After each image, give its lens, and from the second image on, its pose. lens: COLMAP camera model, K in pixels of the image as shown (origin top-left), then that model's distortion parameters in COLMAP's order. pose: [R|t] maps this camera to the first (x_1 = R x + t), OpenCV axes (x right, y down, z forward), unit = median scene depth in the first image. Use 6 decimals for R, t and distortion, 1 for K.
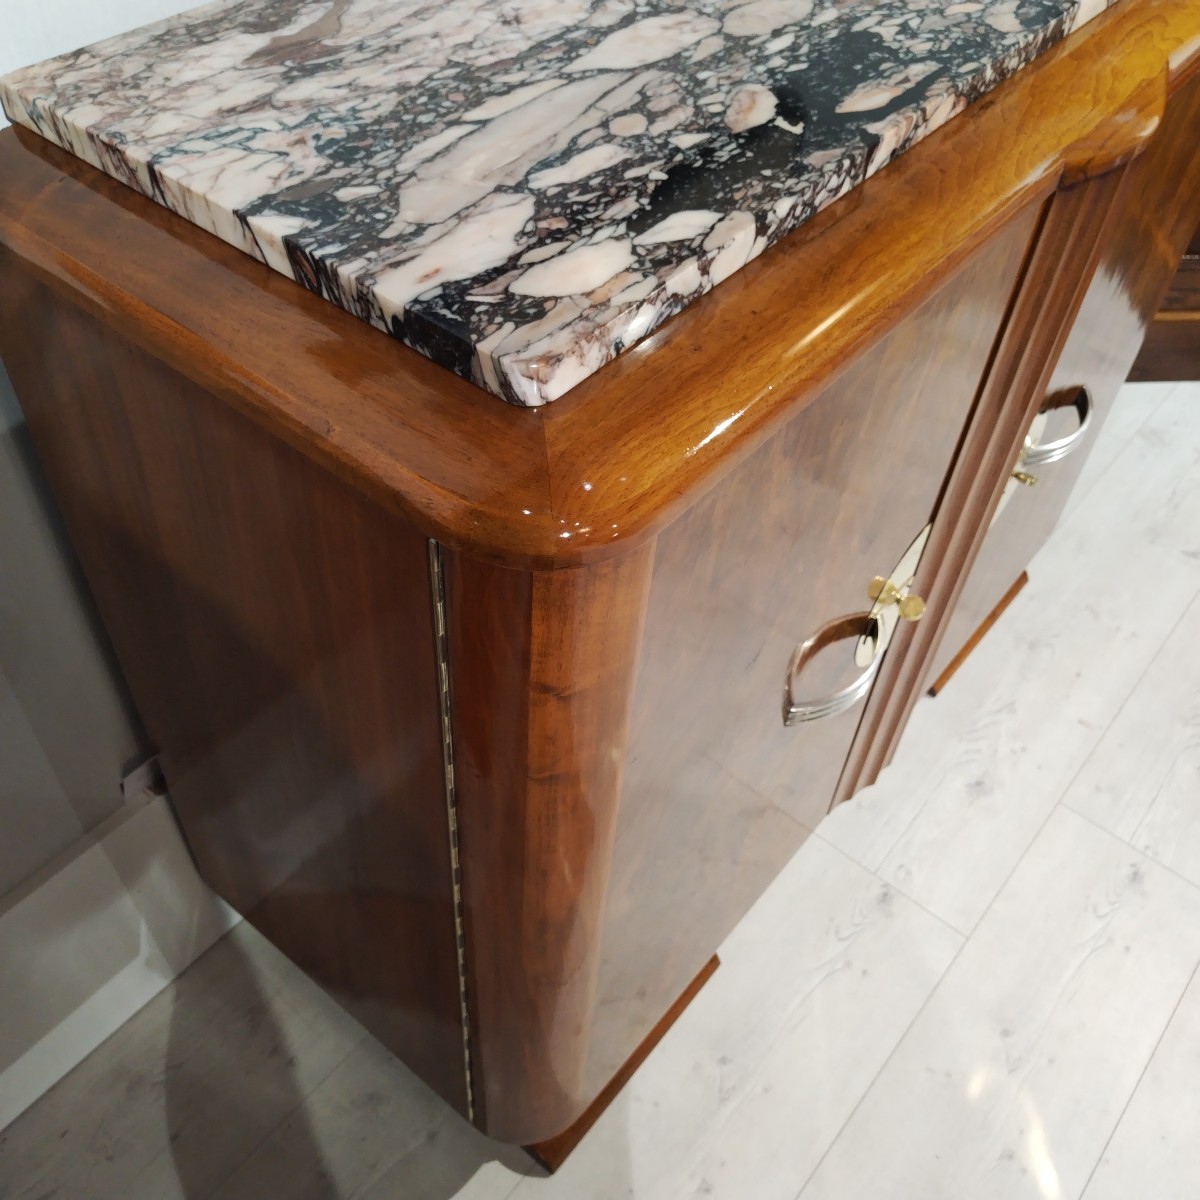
lens RADIAL K [[1189.6, 0, 603.3], [0, 1189.6, 604.9], [0, 0, 1]] dist [0.008574, -0.014754]
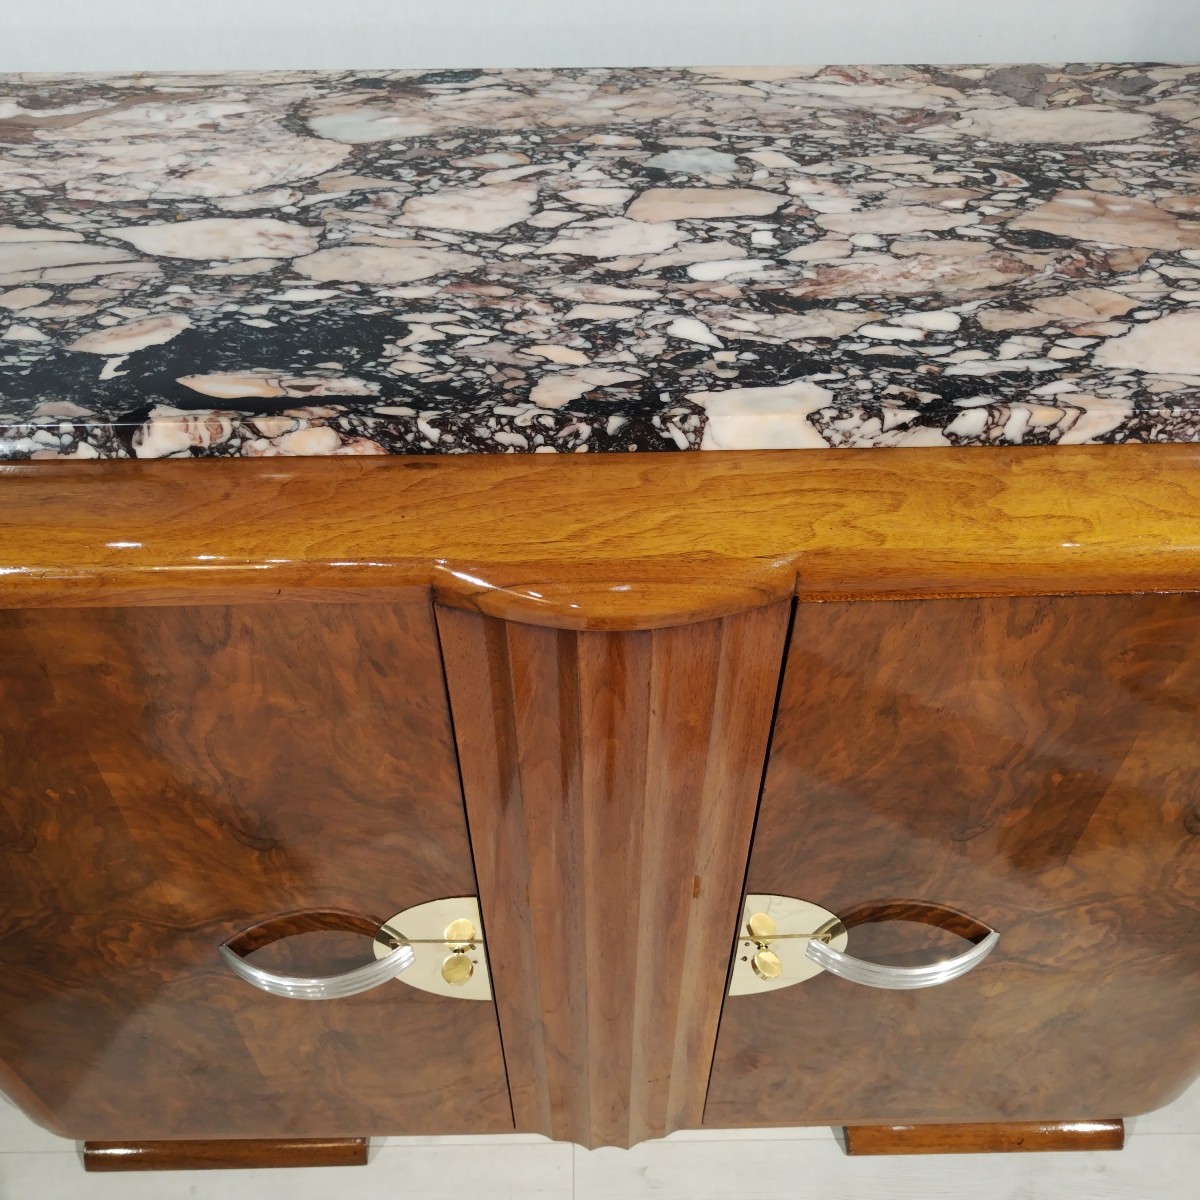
lens RADIAL K [[1180.7, 0, 601.2], [0, 1180.7, 603.9], [0, 0, 1]] dist [0.014306, -0.015197]
pose [[0.644095, 0.526809, -0.554629, 0.984512], [-0.543802, 0.825268, 0.152352, -0.590872], [0.537978, 0.203480, 0.818031, 0.498212]]
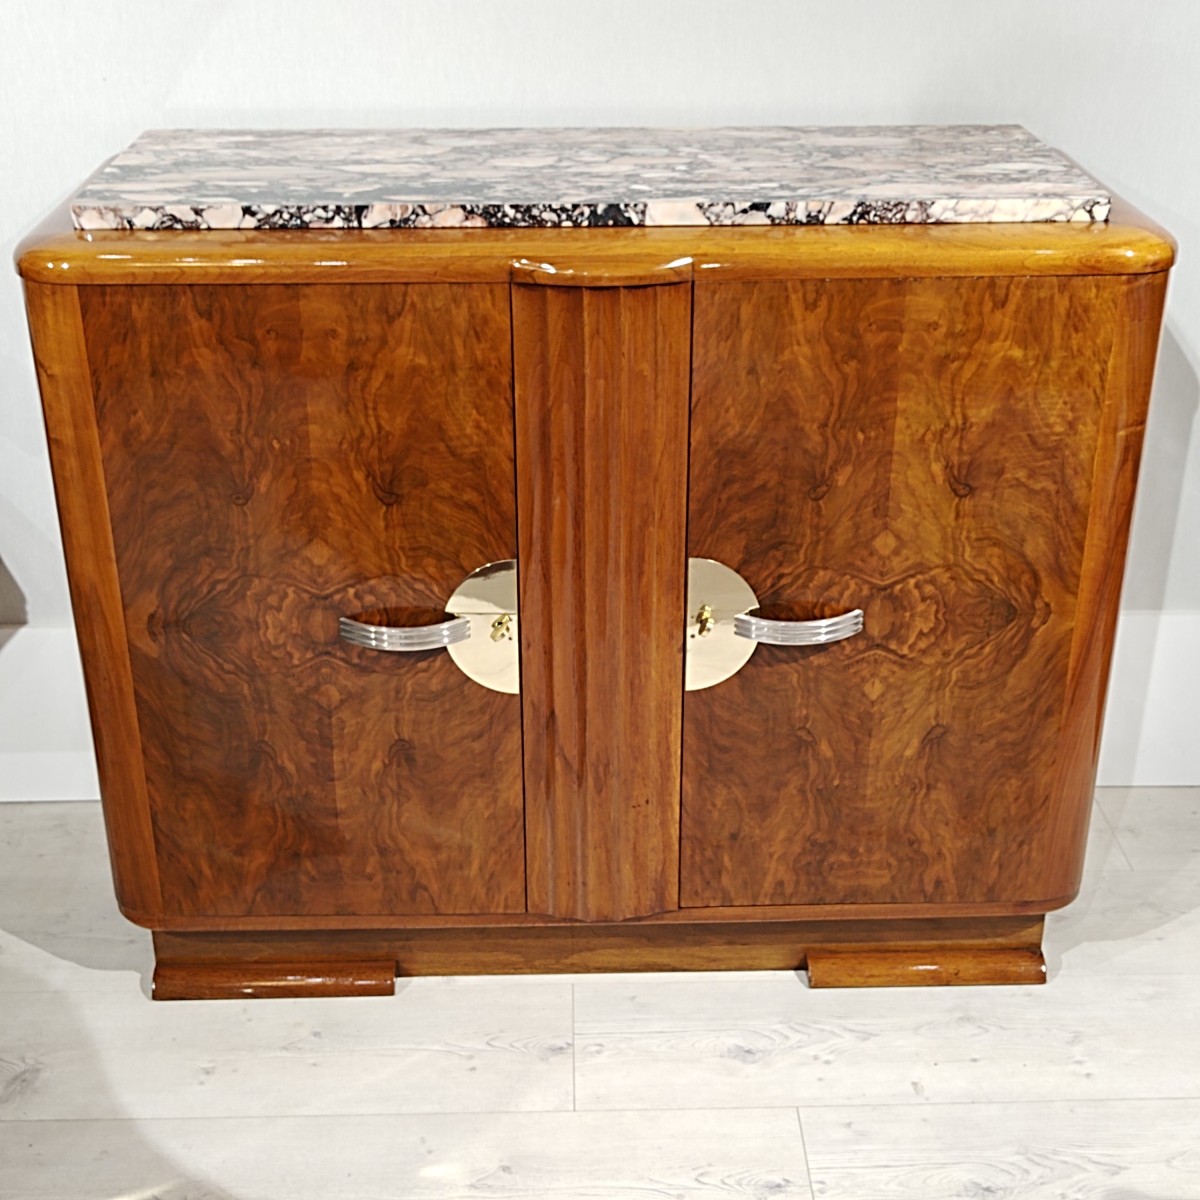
lens RADIAL K [[1690.7, 0, 602.0], [0, 1690.7, 609.9], [0, 0, 1]] dist [0.137134, -0.603471]
pose [[0.651233, 0.284166, -0.703666, 2.376691], [-0.539047, 0.825885, -0.165358, 0.330330], [0.534158, 0.486995, 0.691022, -0.261566]]
